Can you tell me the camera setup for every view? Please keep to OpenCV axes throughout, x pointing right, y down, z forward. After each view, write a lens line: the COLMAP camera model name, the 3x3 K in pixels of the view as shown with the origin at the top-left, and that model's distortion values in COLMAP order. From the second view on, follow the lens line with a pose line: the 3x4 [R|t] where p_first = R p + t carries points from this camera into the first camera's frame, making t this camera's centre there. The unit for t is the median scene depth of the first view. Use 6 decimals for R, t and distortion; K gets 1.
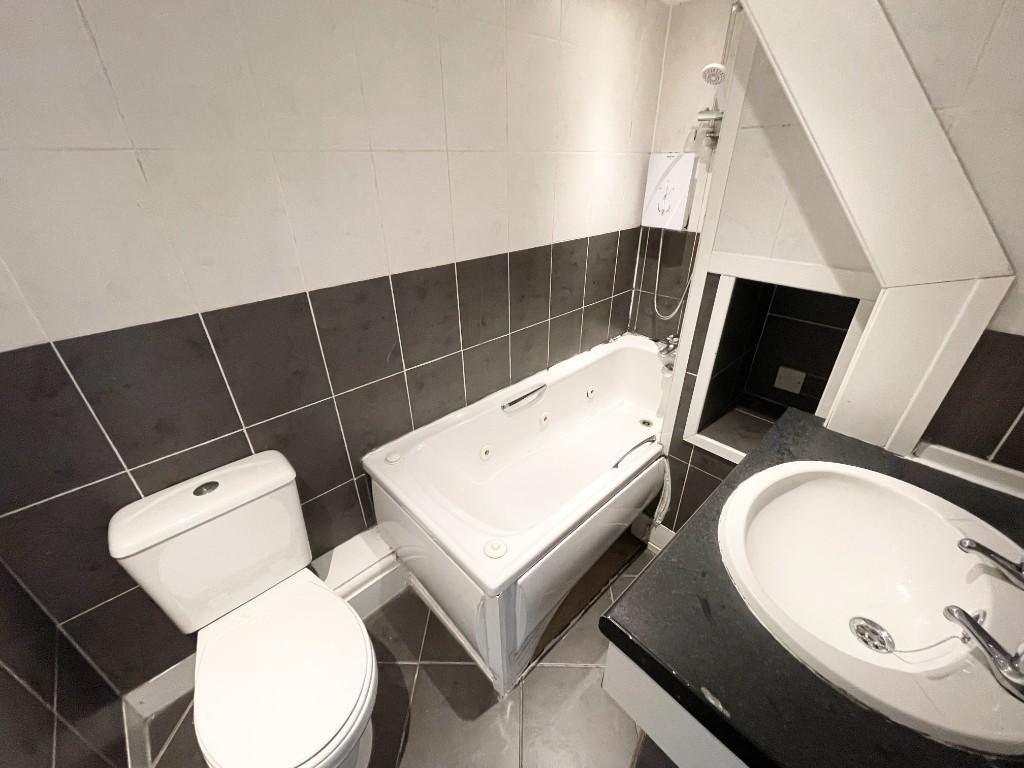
lens RADIAL K [[413.8, 0, 512.8], [0, 413.8, 385.8], [0, 0, 1]] dist [0.000141, 0.000735]
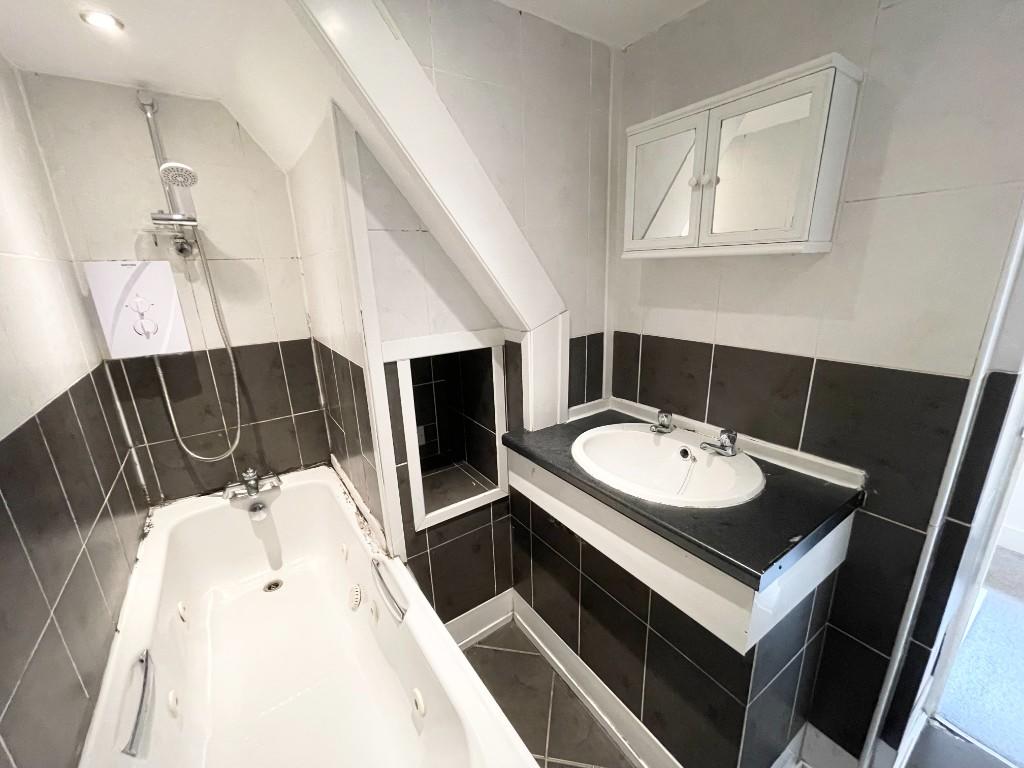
lens RADIAL K [[413.8, 0, 512.8], [0, 413.8, 385.8], [0, 0, 1]] dist [0.000141, 0.000735]
pose [[0.156077, -0.276278, 0.948320, -0.356022], [0.502609, 0.848712, 0.164538, -0.197163], [-0.850308, 0.450954, 0.271324, 0.415214]]
